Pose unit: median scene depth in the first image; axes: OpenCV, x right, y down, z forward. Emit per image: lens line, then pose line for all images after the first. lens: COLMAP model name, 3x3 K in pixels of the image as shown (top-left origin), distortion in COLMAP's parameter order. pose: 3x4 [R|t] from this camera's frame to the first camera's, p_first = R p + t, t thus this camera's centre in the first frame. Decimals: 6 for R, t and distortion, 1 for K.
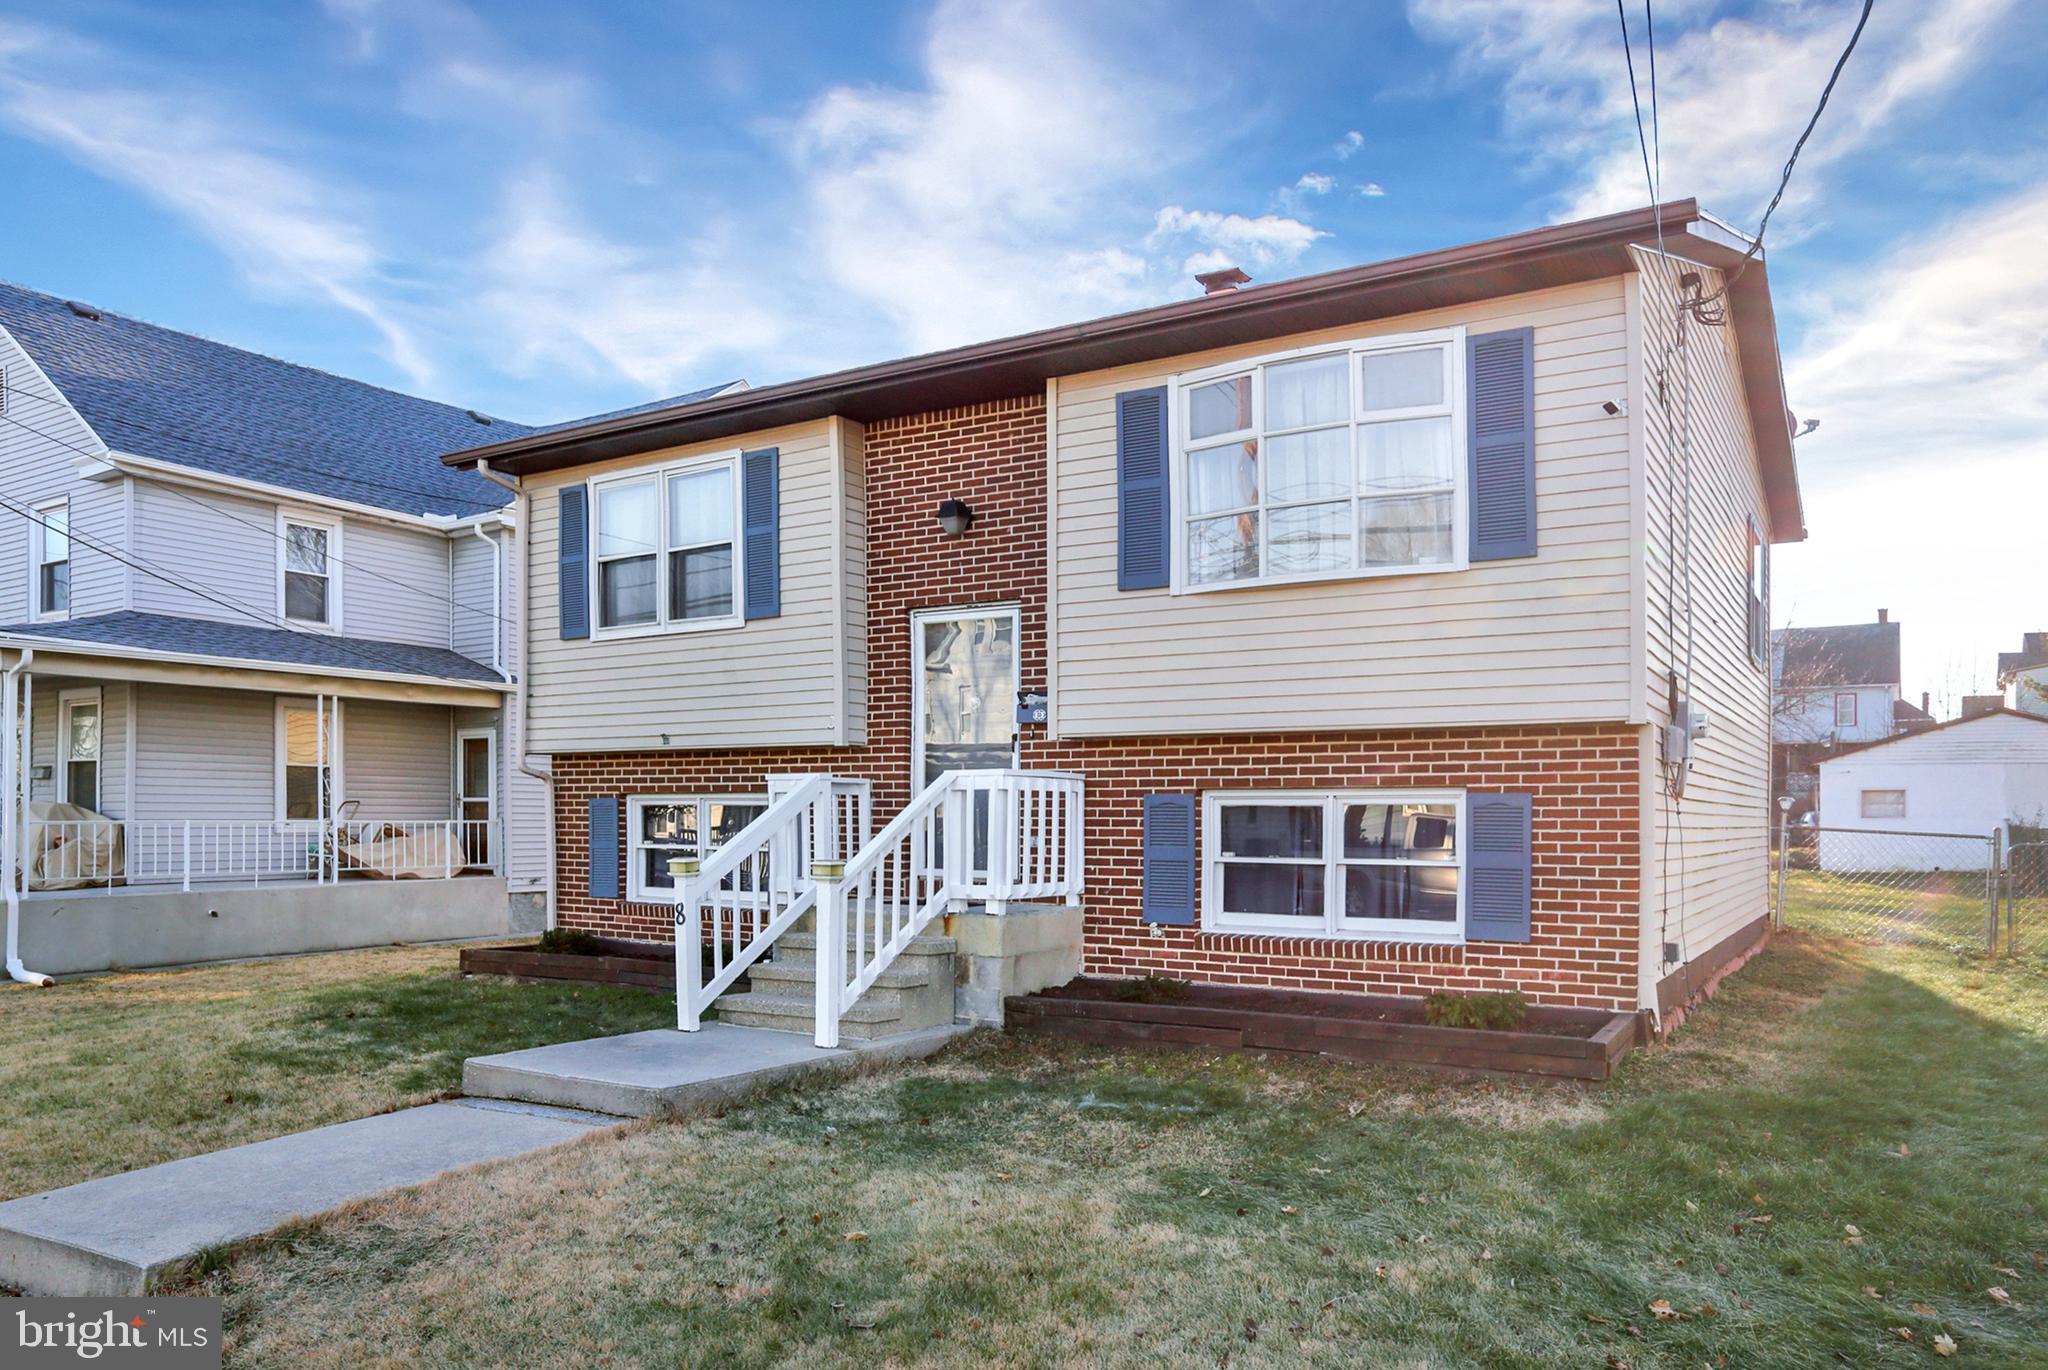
lens RADIAL K [[1348.8, 0, 1024.0], [0, 1348.8, 685.0], [0, 0, 1]] dist [-0.001671, -0.000174]
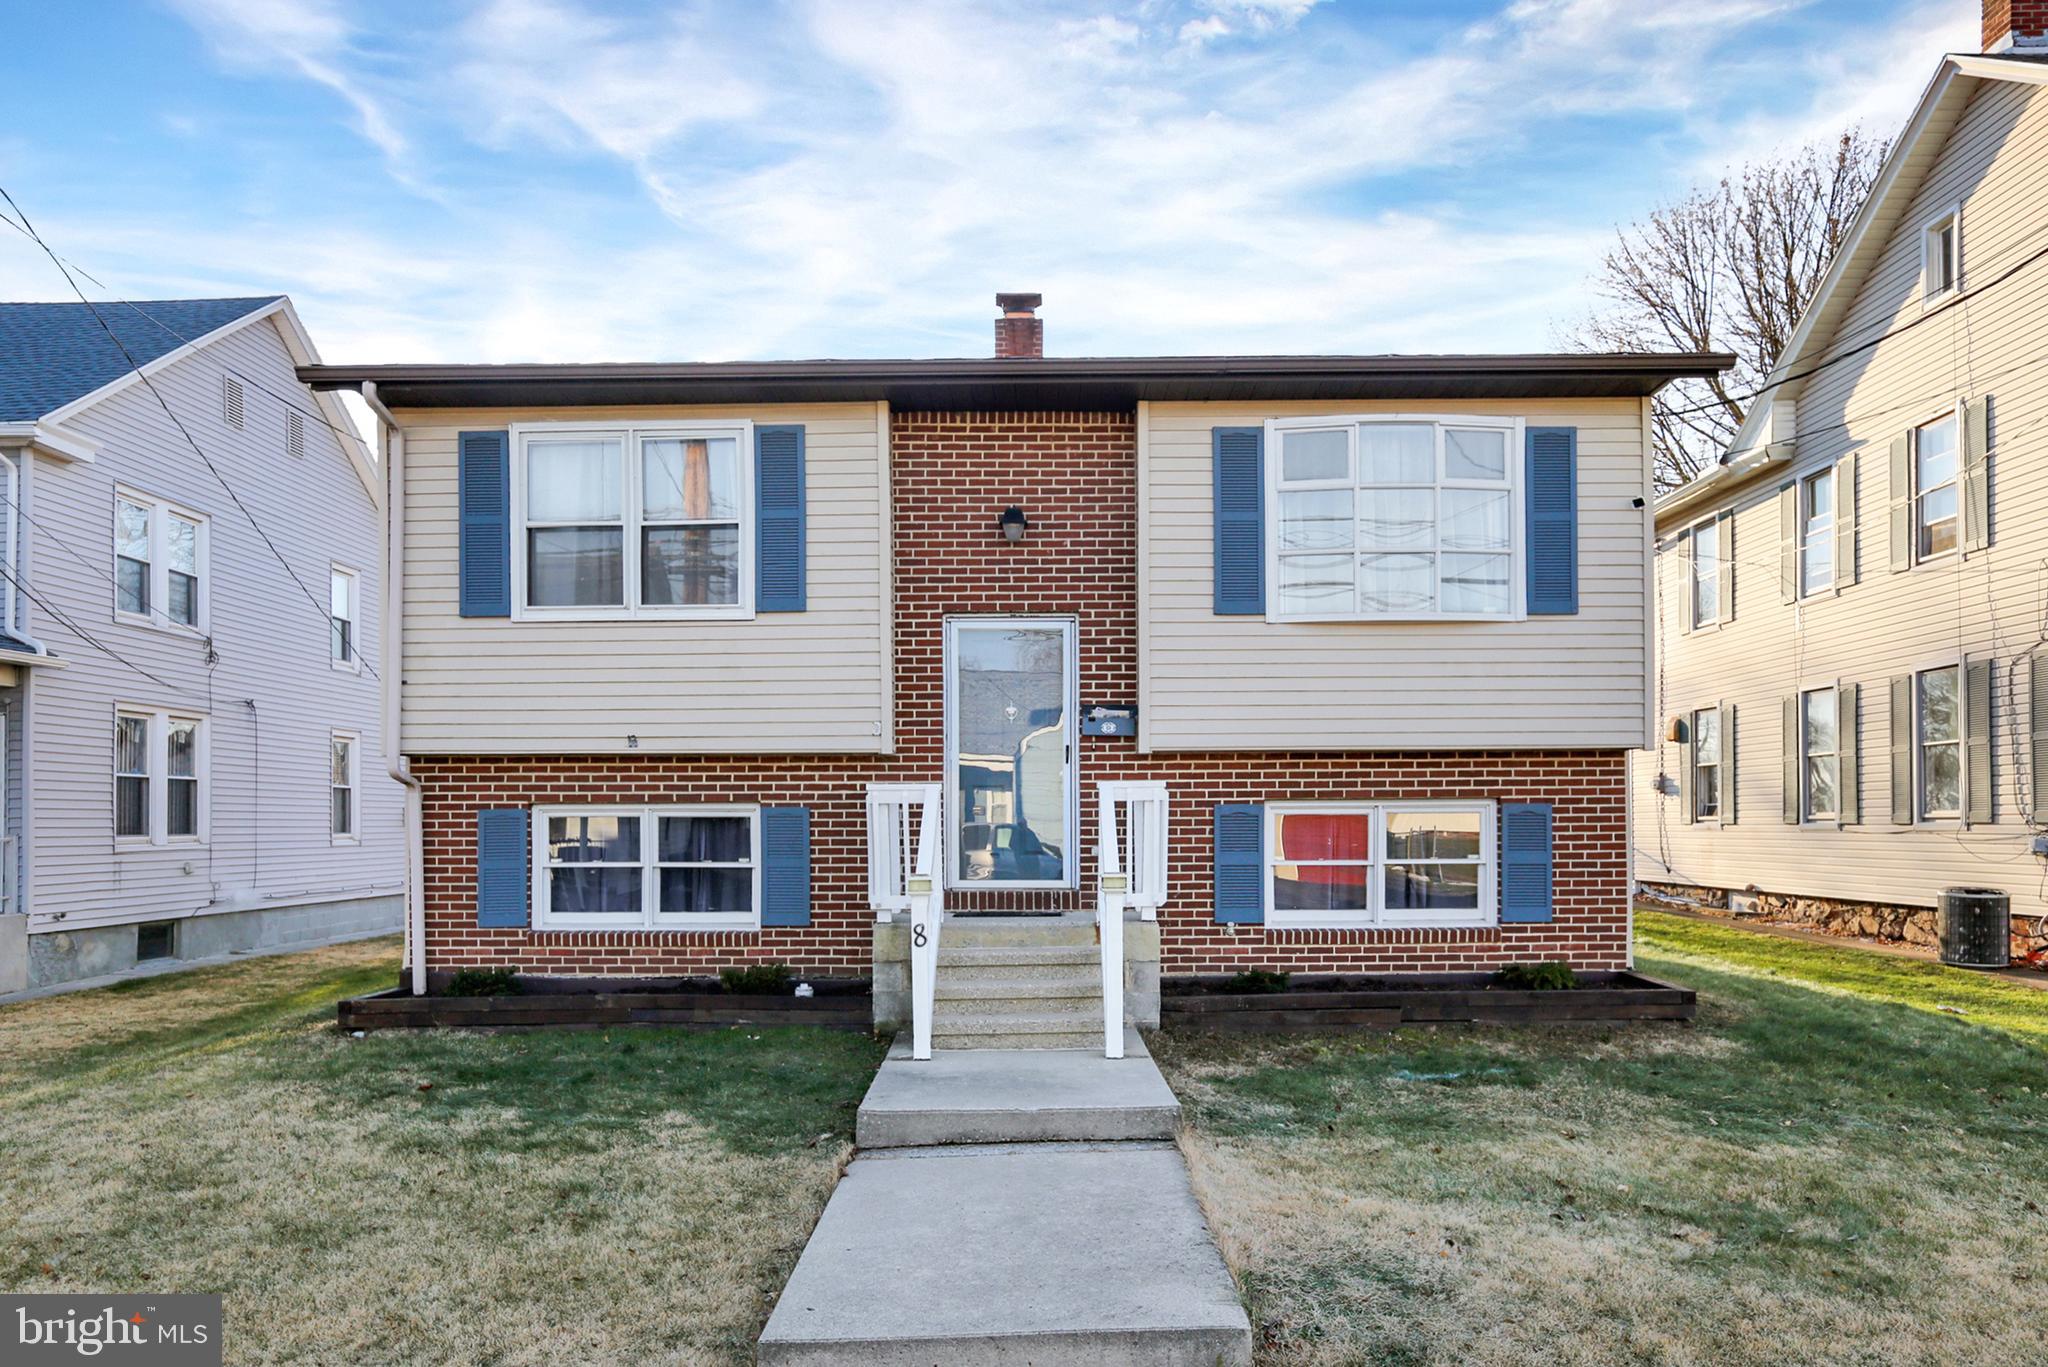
lens RADIAL K [[1363.7, 0, 1023.3], [0, 1363.7, 747.8], [0, 0, 1]] dist [-0.015038, 0.002928]
pose [[0.859737, 0.018459, 0.510403, -0.607443], [-0.040894, 0.998626, 0.032766, 0.006403], [-0.509097, -0.049042, 0.859311, 0.145805]]
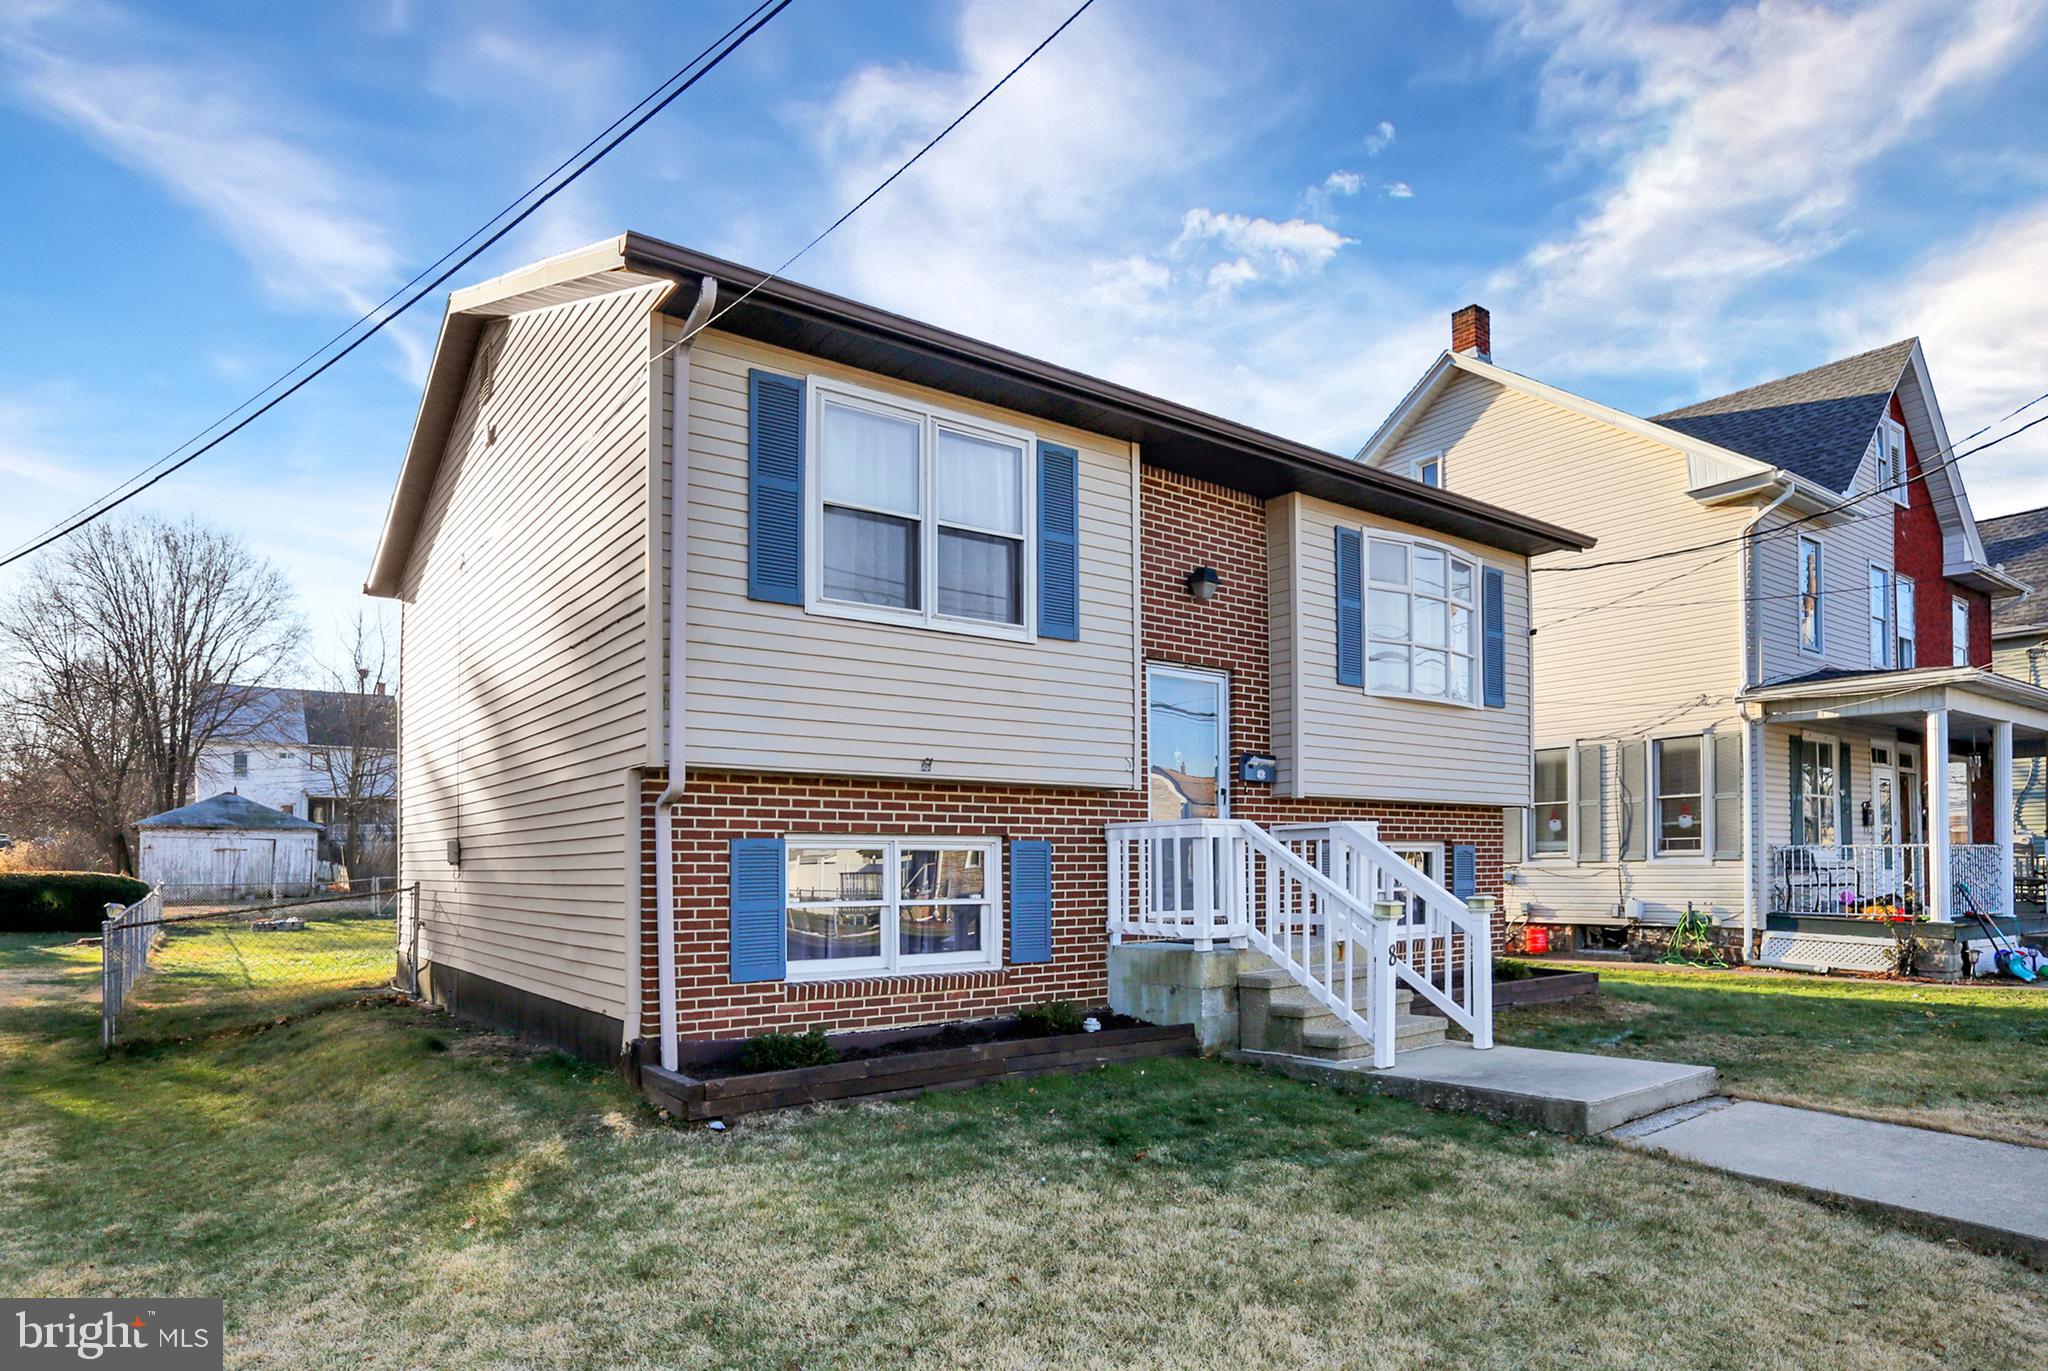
lens RADIAL K [[1192.1, 0, 1028.6], [0, 1192.1, 839.2], [0, 0, 1]] dist [-0.020575, -0.000415]
pose [[0.375248, 0.015835, 0.926789, -1.074597], [-0.081400, 0.996554, 0.015931, 0.081895], [-0.923343, -0.081419, 0.375244, 0.835036]]
